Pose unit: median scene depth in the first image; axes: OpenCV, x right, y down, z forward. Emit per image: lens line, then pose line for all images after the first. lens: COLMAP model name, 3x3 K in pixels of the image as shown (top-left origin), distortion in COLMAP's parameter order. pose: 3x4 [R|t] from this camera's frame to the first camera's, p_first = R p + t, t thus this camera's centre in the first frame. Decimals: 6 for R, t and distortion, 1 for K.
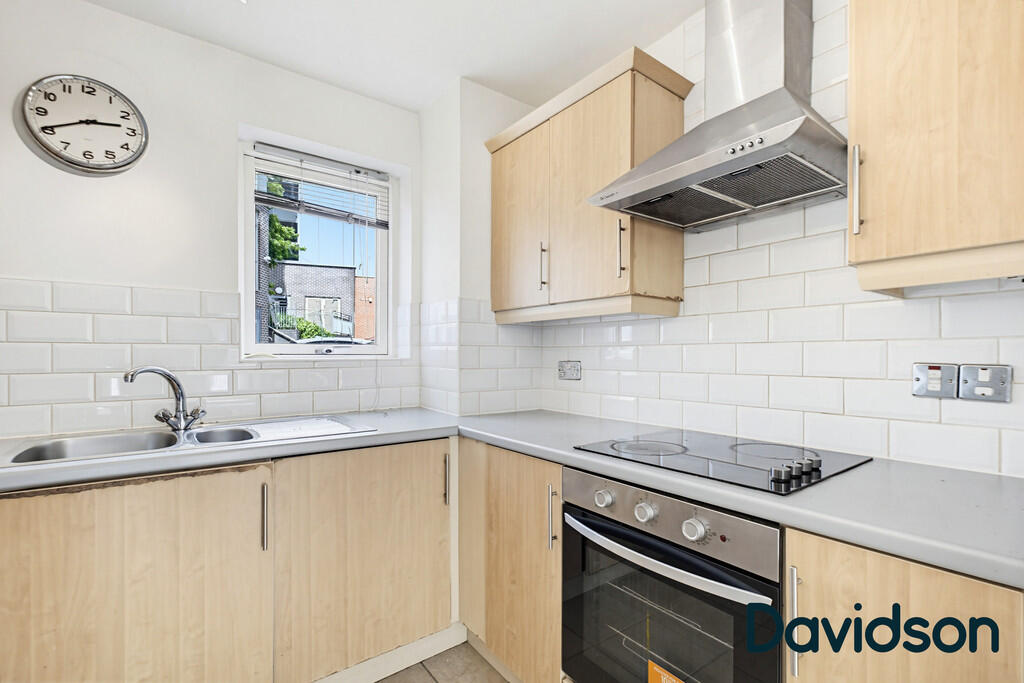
lens RADIAL K [[457.1, 0, 515.6], [0, 457.1, 350.8], [0, 0, 1]] dist [-0.001258, 0.002498]
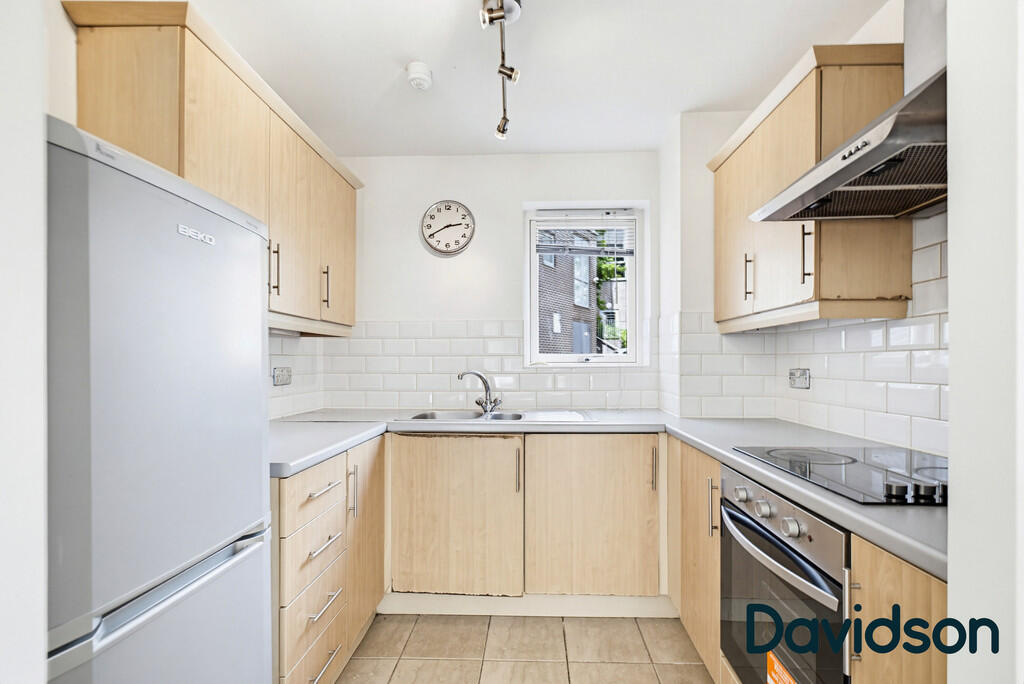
lens RADIAL K [[459.1, 0, 514.7], [0, 459.1, 350.7], [0, 0, 1]] dist [0.003499, 0.000328]
pose [[0.762747, -0.018522, -0.646432, 0.348460], [0.007960, 0.999783, -0.019254, -0.002135], [0.646649, 0.009540, 0.762728, -0.135363]]
